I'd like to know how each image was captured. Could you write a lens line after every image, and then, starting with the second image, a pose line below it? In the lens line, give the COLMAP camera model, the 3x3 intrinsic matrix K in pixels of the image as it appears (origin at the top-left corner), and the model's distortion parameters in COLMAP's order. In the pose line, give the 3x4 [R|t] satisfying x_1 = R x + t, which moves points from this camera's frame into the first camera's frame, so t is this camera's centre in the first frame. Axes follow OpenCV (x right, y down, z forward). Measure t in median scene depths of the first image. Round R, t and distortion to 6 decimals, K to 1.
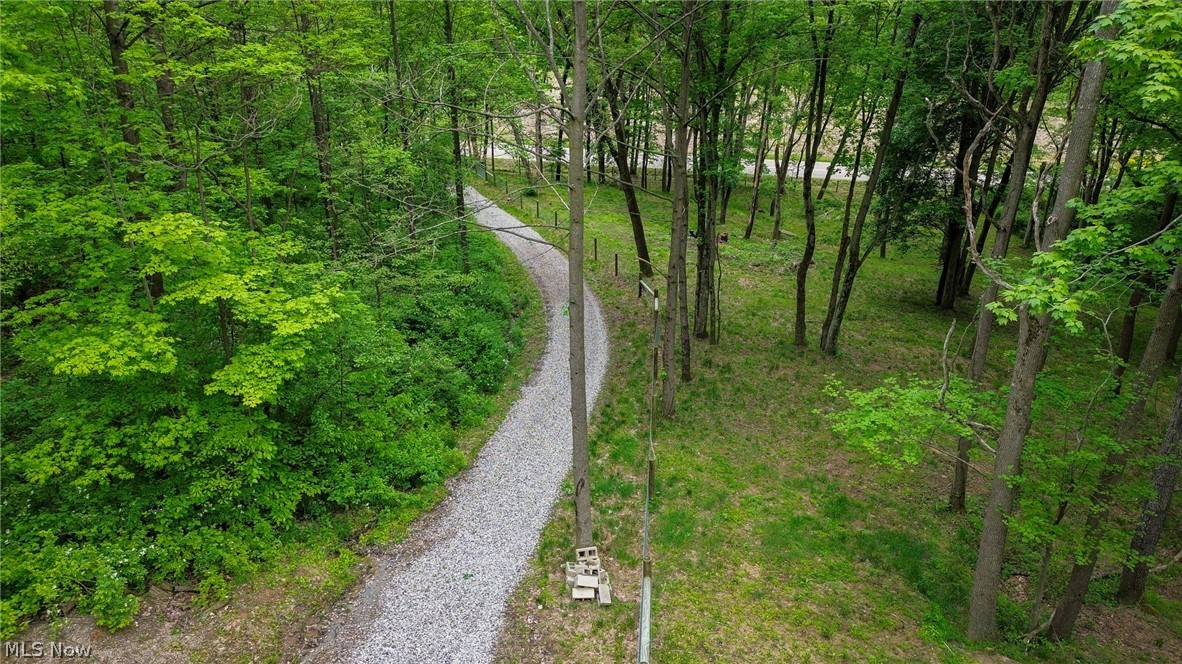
lens RADIAL K [[838.8, 0, 593.3], [0, 838.8, 333.6], [0, 0, 1]] dist [0.061802, -0.053375]
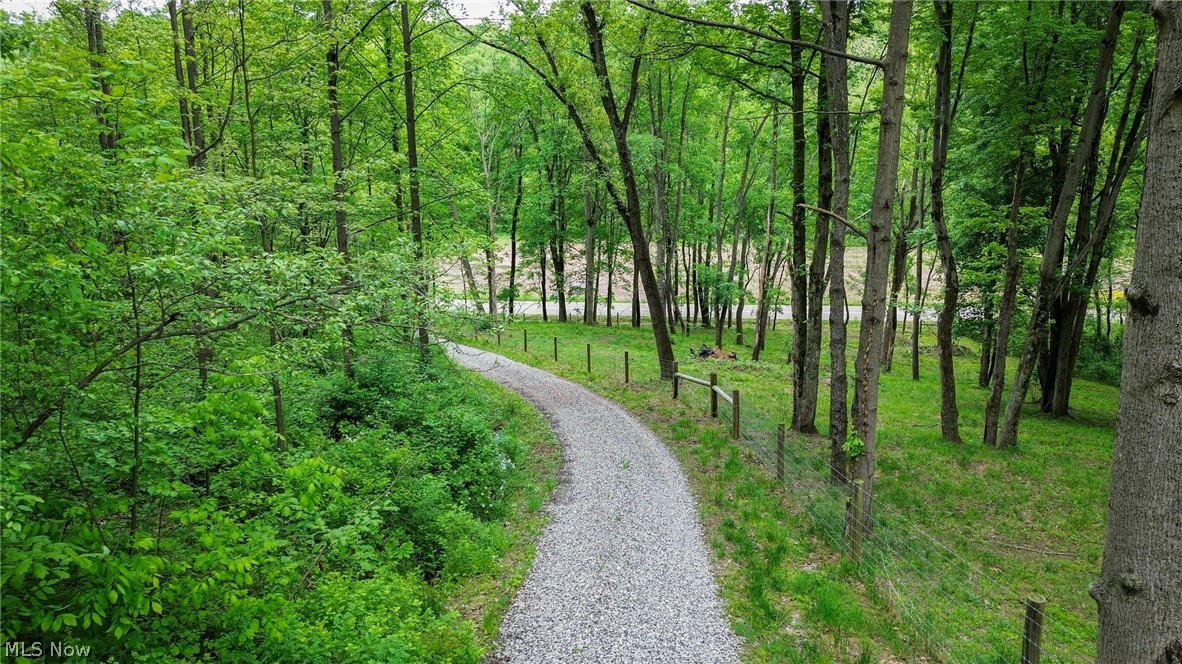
lens RADIAL K [[838.8, 0, 588.1], [0, 838.8, 329.0], [0, 0, 1]] dist [0.061802, -0.053375]
pose [[0.996089, -0.031141, 0.082687, -0.102285], [0.049542, 0.971729, -0.230844, 0.080665], [-0.073161, 0.234038, 0.969471, 0.462283]]
